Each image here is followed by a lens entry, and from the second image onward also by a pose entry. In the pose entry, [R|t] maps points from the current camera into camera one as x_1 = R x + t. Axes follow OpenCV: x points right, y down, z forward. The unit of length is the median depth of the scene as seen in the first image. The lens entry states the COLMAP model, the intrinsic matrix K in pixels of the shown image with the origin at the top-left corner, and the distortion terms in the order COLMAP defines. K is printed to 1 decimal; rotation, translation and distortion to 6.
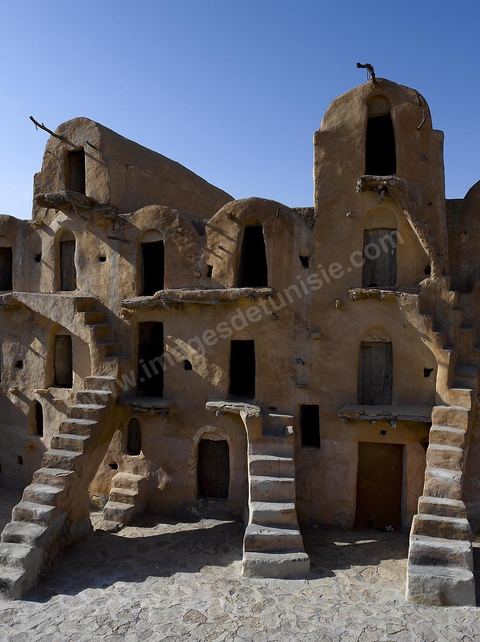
lens RADIAL K [[521.1, 0, 243.2], [0, 521.1, 320.3], [0, 0, 1]] dist [-0.087375, 0.073801]
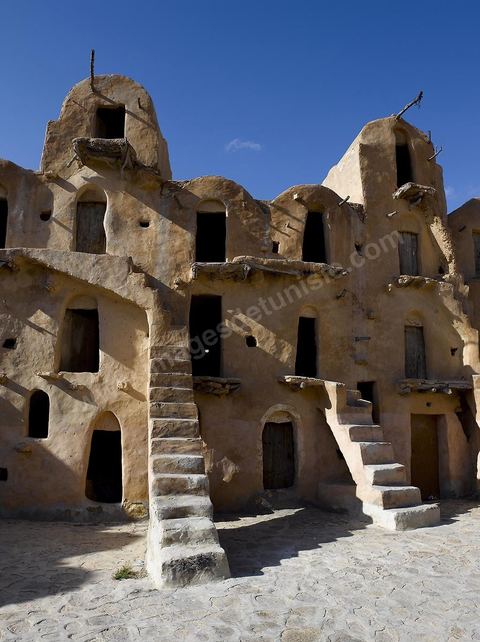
lens RADIAL K [[521.1, 0, 242.5], [0, 521.1, 323.1], [0, 0, 1]] dist [-0.087375, 0.073801]
pose [[0.867323, 0.085986, 0.490262, -0.609166], [0.010884, 0.981454, -0.191390, 0.243284], [-0.497626, 0.171333, 0.850302, 0.216542]]
